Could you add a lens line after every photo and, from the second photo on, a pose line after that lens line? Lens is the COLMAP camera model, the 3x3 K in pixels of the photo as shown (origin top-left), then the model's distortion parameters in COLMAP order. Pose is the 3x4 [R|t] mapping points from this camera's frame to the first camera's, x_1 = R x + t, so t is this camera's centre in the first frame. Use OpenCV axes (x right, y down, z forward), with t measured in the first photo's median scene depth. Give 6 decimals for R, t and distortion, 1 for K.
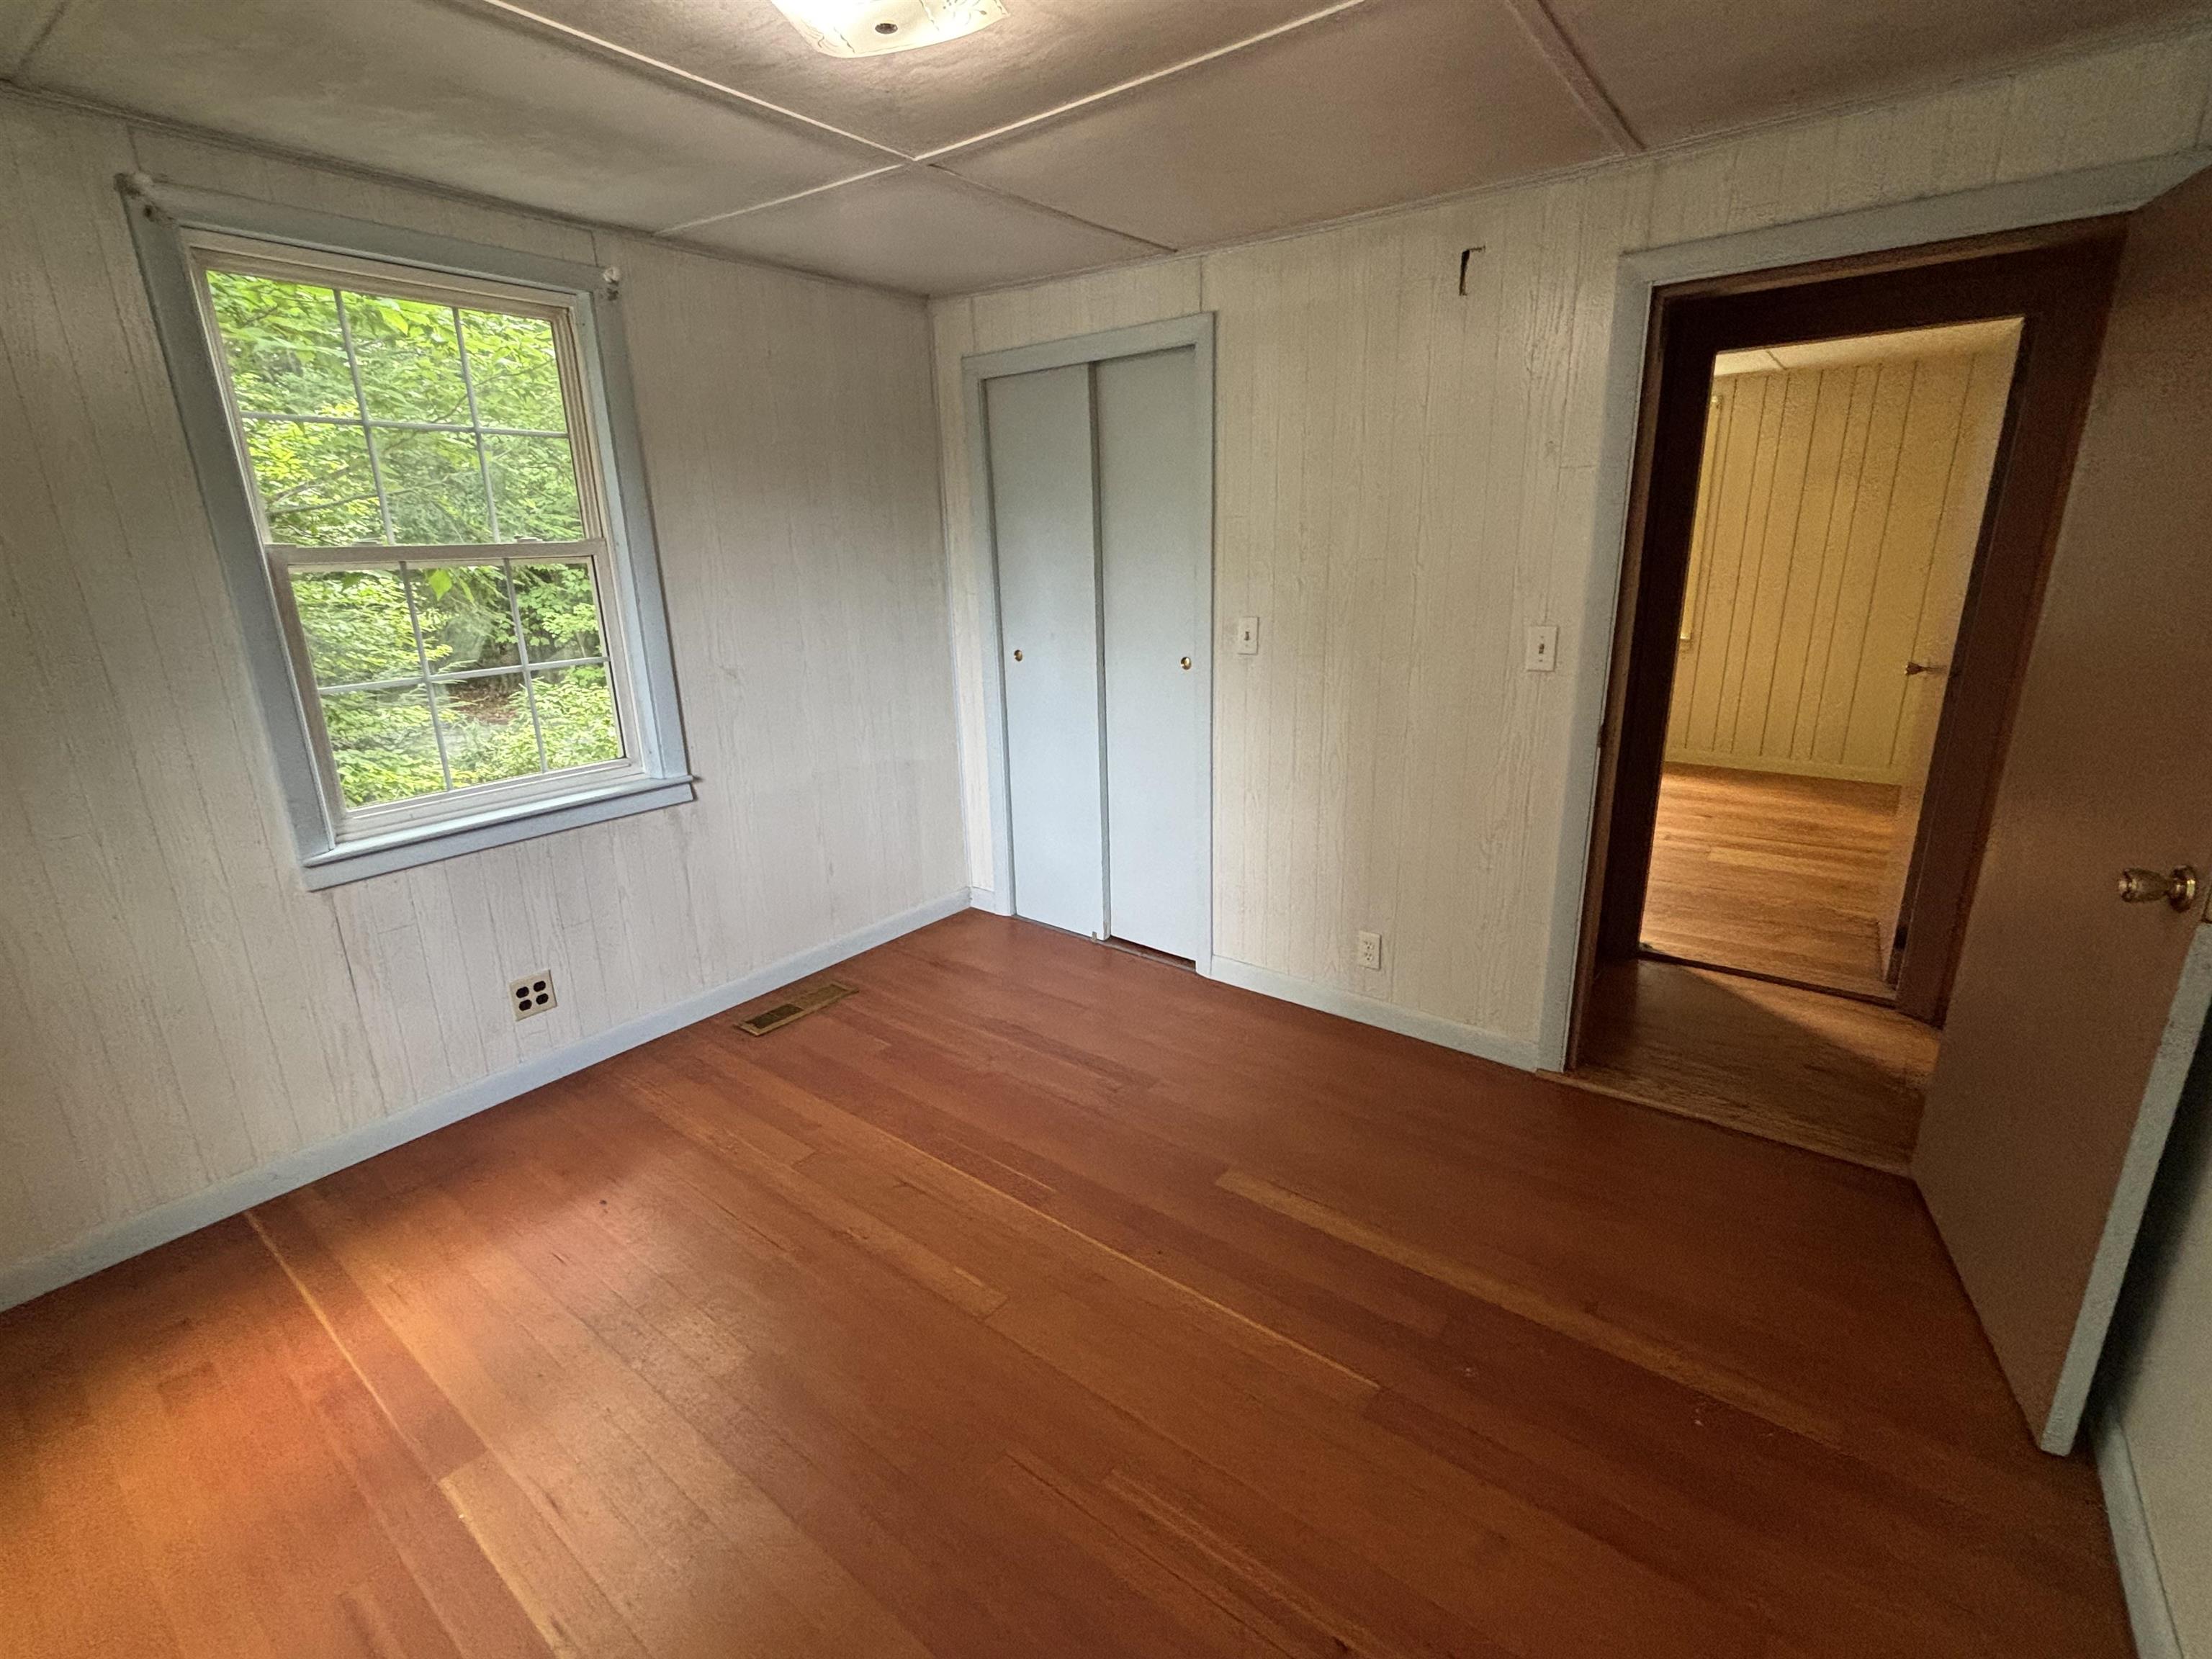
lens RADIAL K [[988.6, 0, 1104.9], [0, 988.6, 813.6], [0, 0, 1]] dist [-0.030193, 0.010489]
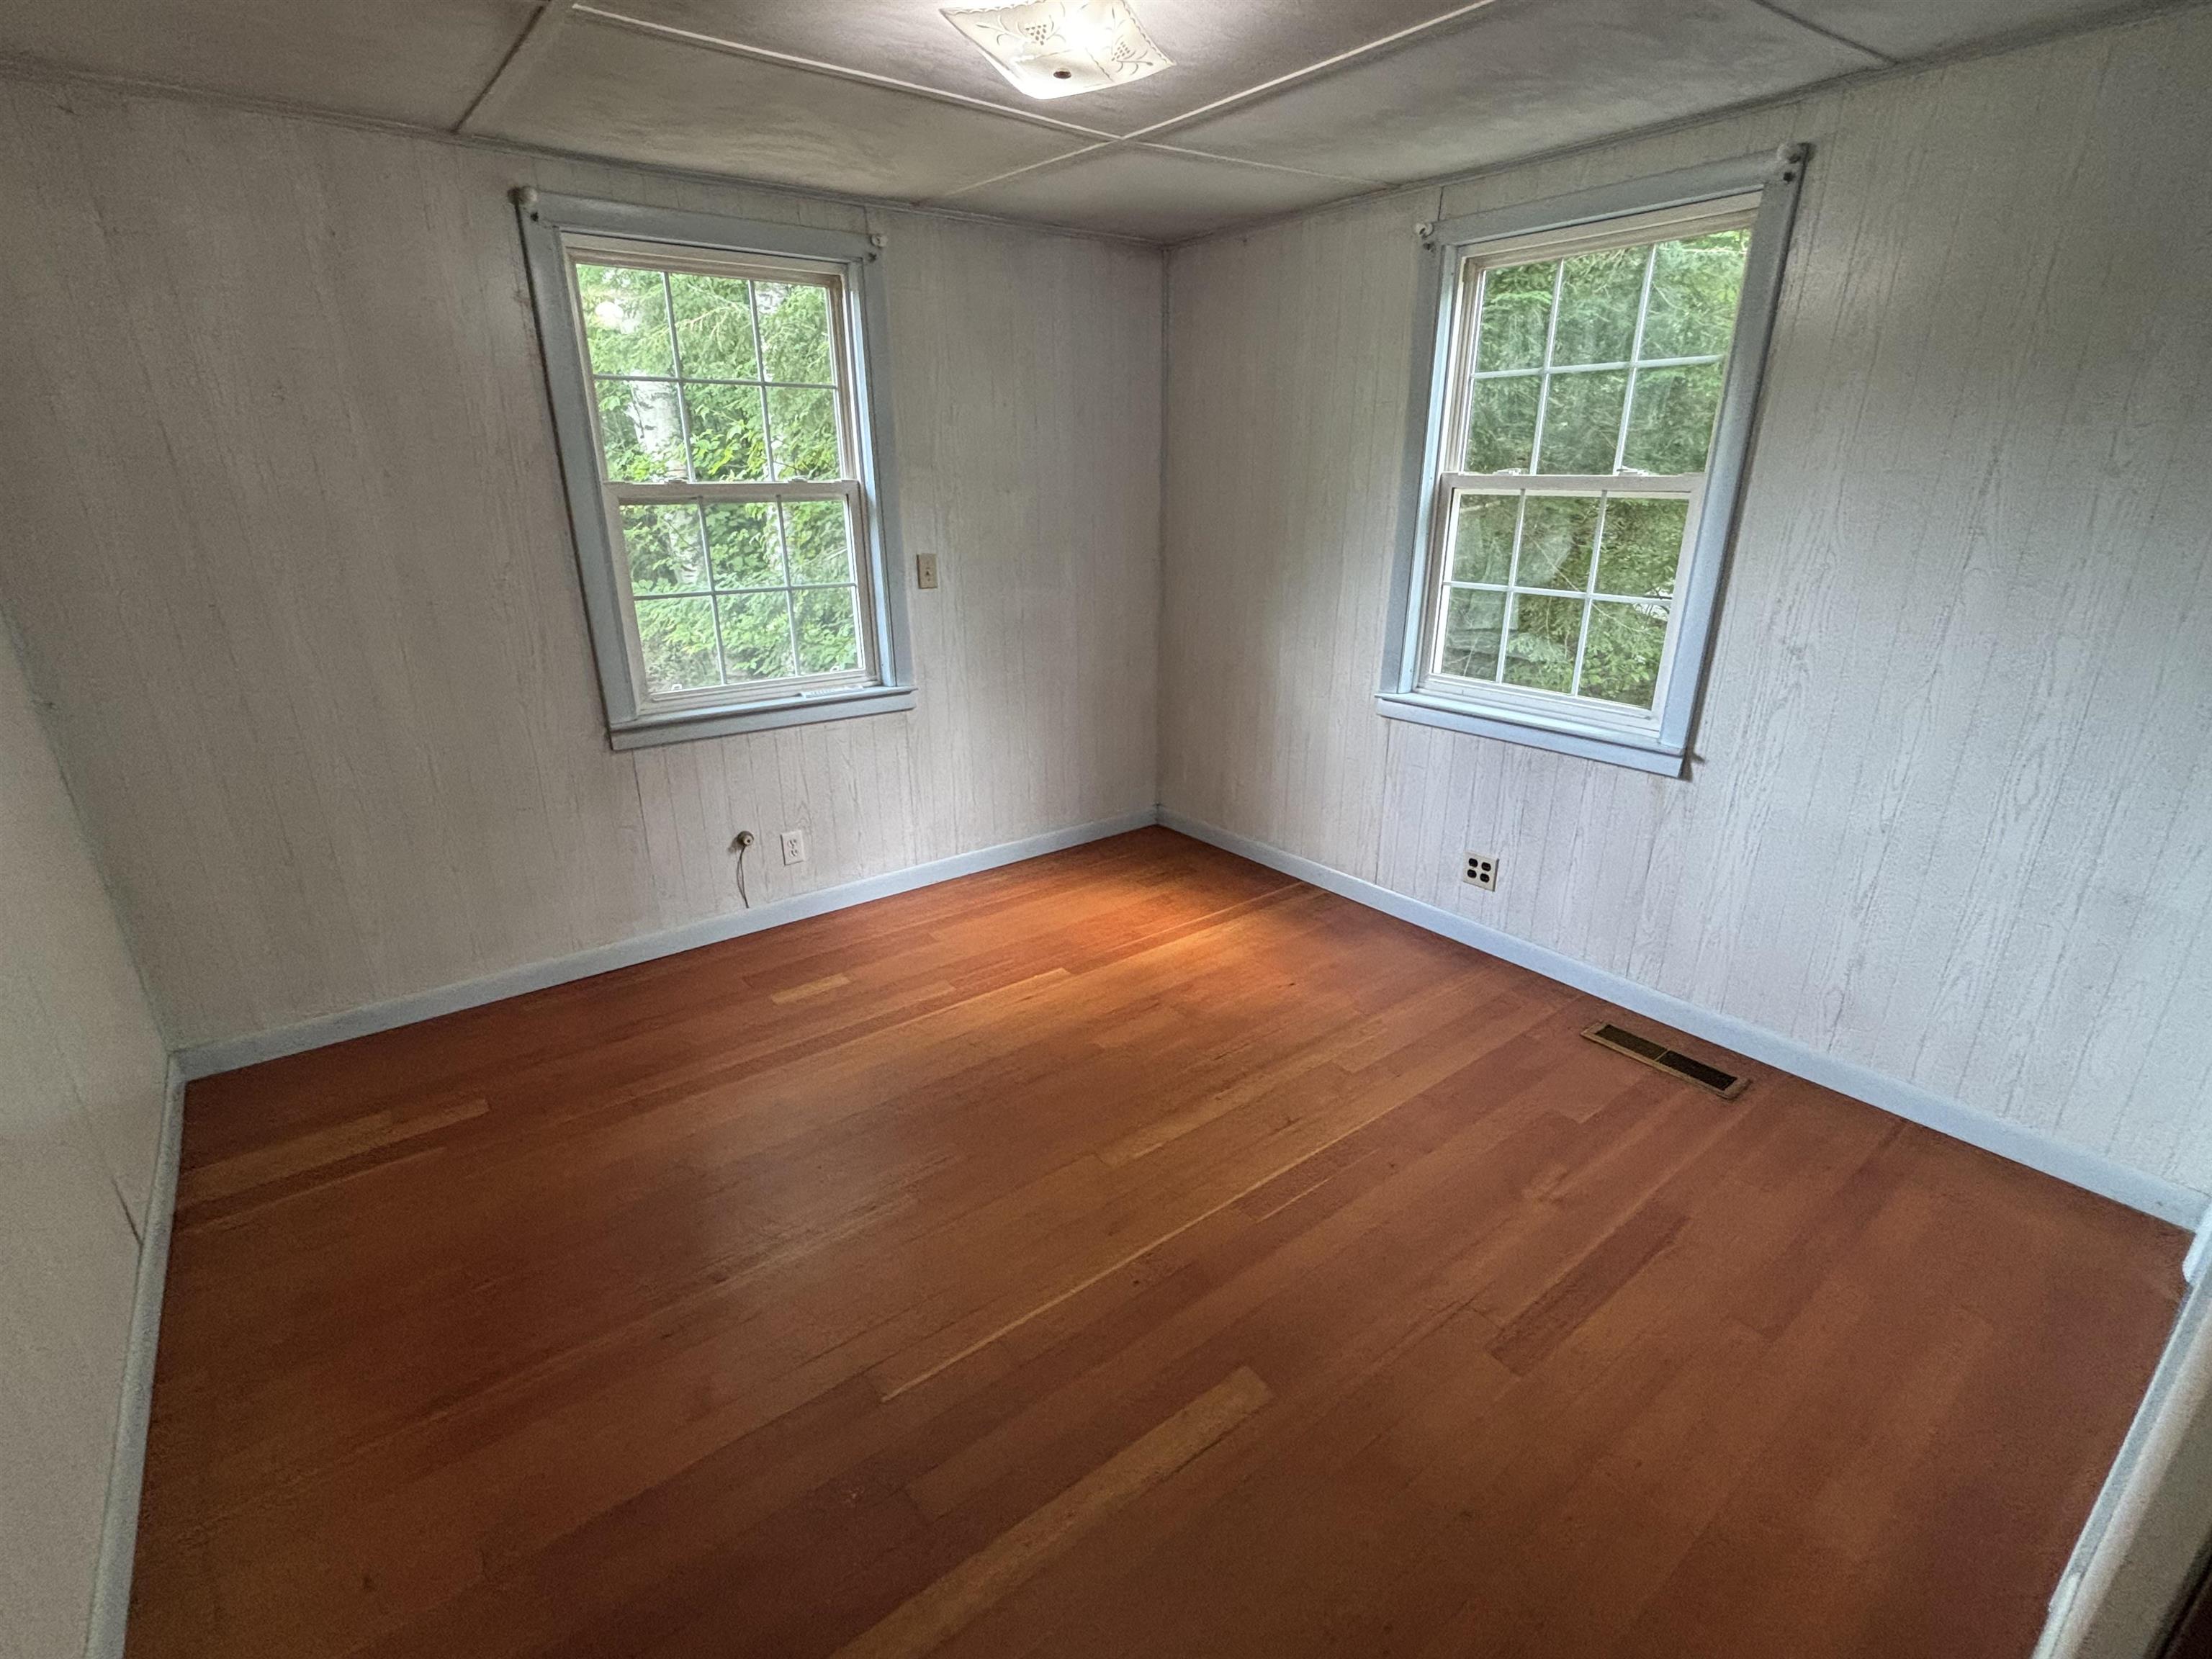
lens RADIAL K [[988.6, 0, 1104.9], [0, 988.6, 813.6], [0, 0, 1]] dist [-0.030193, 0.010489]
pose [[-0.258245, 0.333763, -0.906593, 0.572061], [-0.242334, 0.886042, 0.395226, -0.229522], [0.935192, 0.321764, -0.147934, 0.734040]]
